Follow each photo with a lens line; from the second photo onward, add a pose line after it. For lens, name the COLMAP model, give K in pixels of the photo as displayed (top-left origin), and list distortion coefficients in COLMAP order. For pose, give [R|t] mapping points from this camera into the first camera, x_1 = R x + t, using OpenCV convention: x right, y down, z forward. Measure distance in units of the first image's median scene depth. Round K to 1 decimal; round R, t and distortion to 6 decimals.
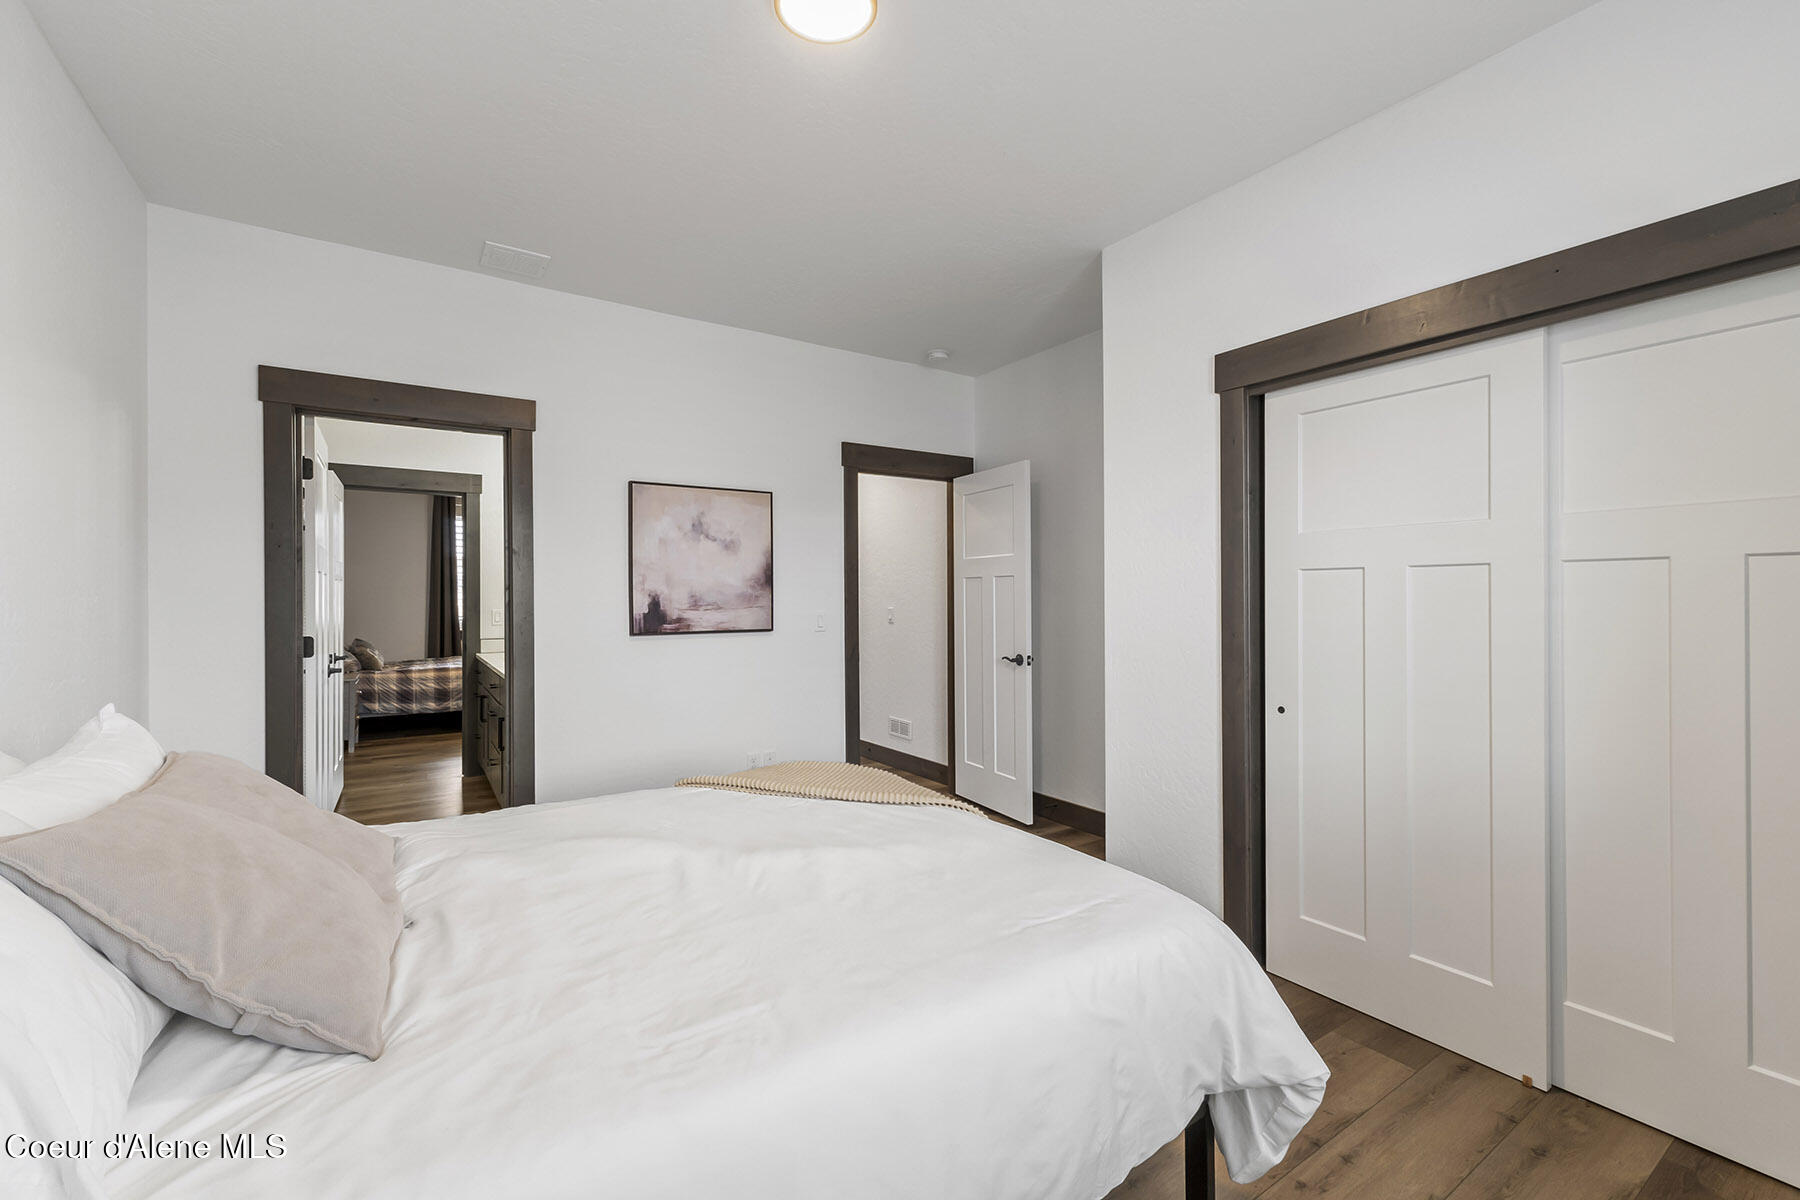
lens RADIAL K [[760.5, 0, 897.4], [0, 760.5, 580.4], [0, 0, 1]] dist [0.007814, -0.001173]
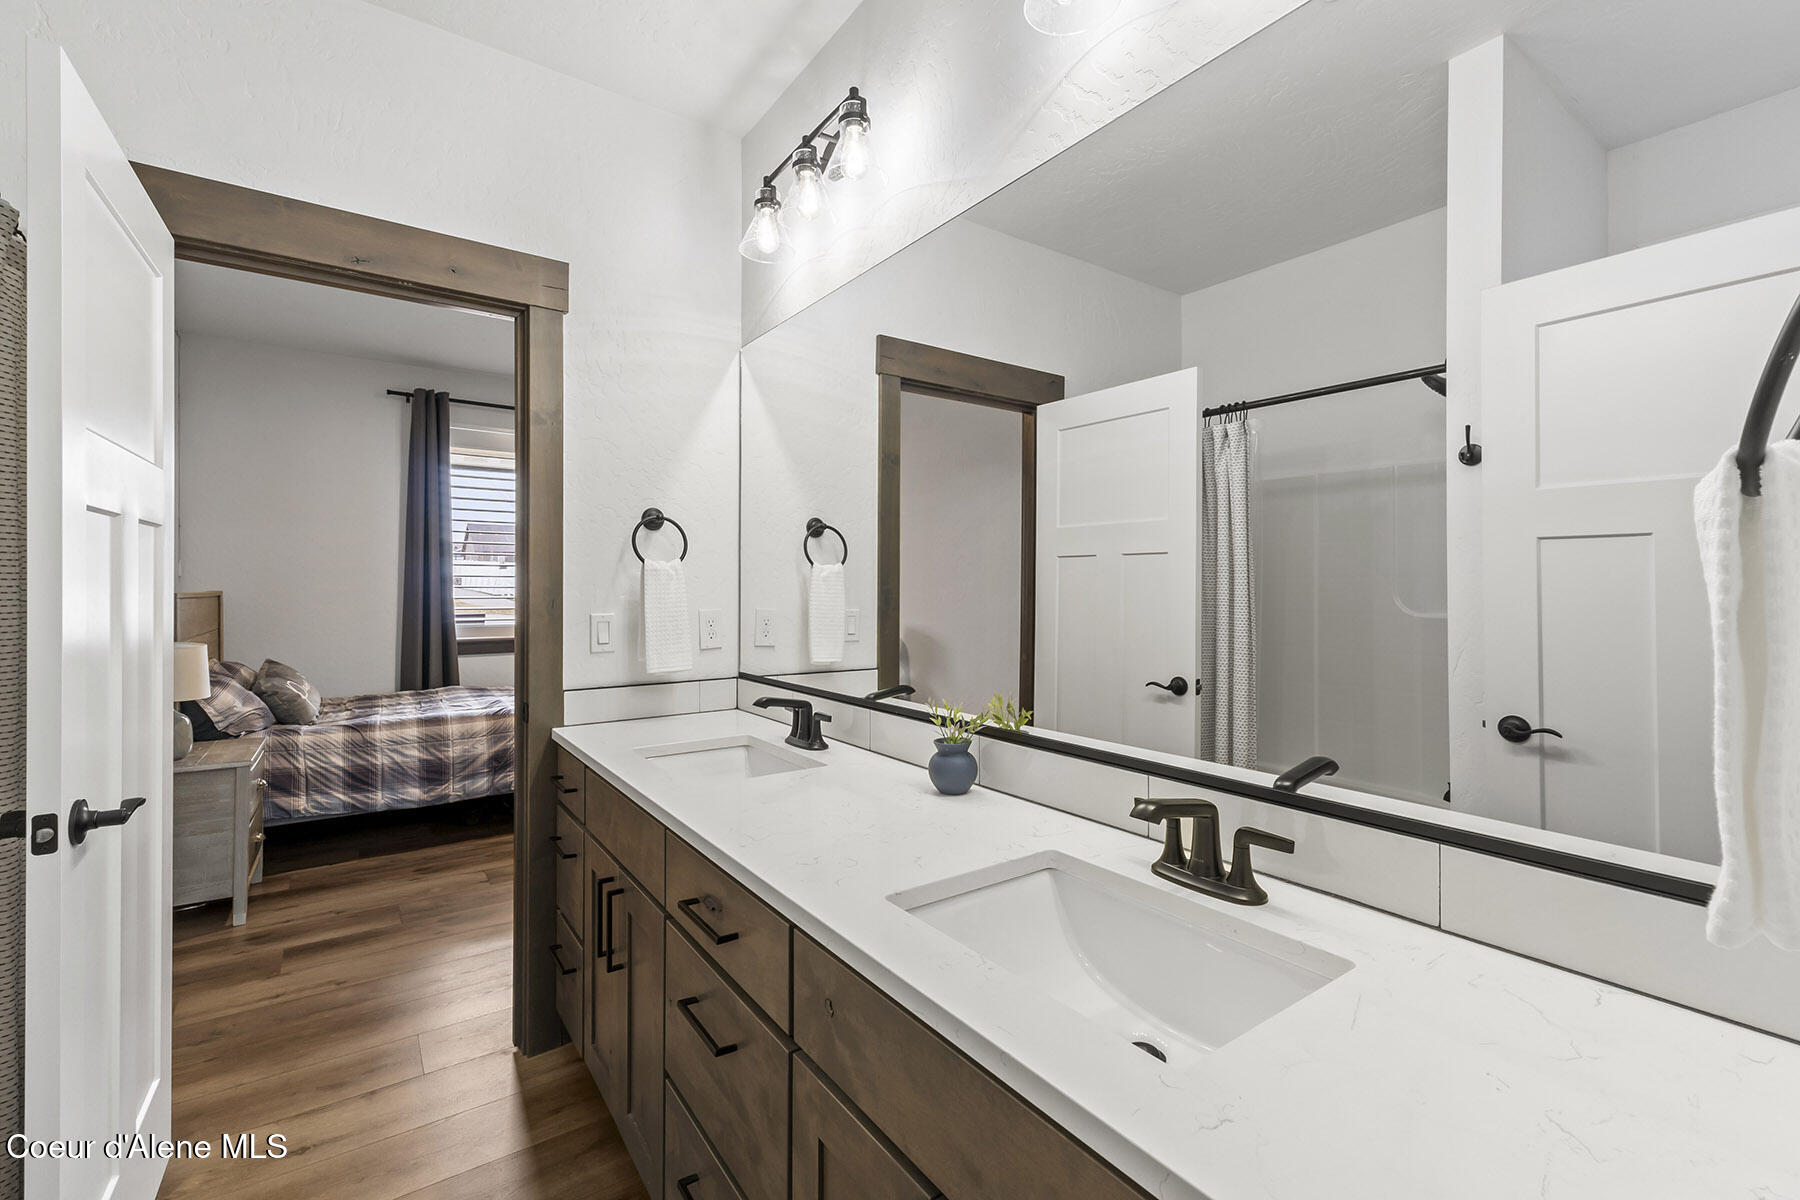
lens RADIAL K [[760.5, 0, 896.9], [0, 760.5, 569.2], [0, 0, 1]] dist [0.007814, -0.001173]
pose [[0.999136, 0.003471, 0.041405, -0.307135], [-0.003414, 0.999993, -0.001468, 0.012309], [-0.041409, 0.001325, 0.999141, 0.472558]]
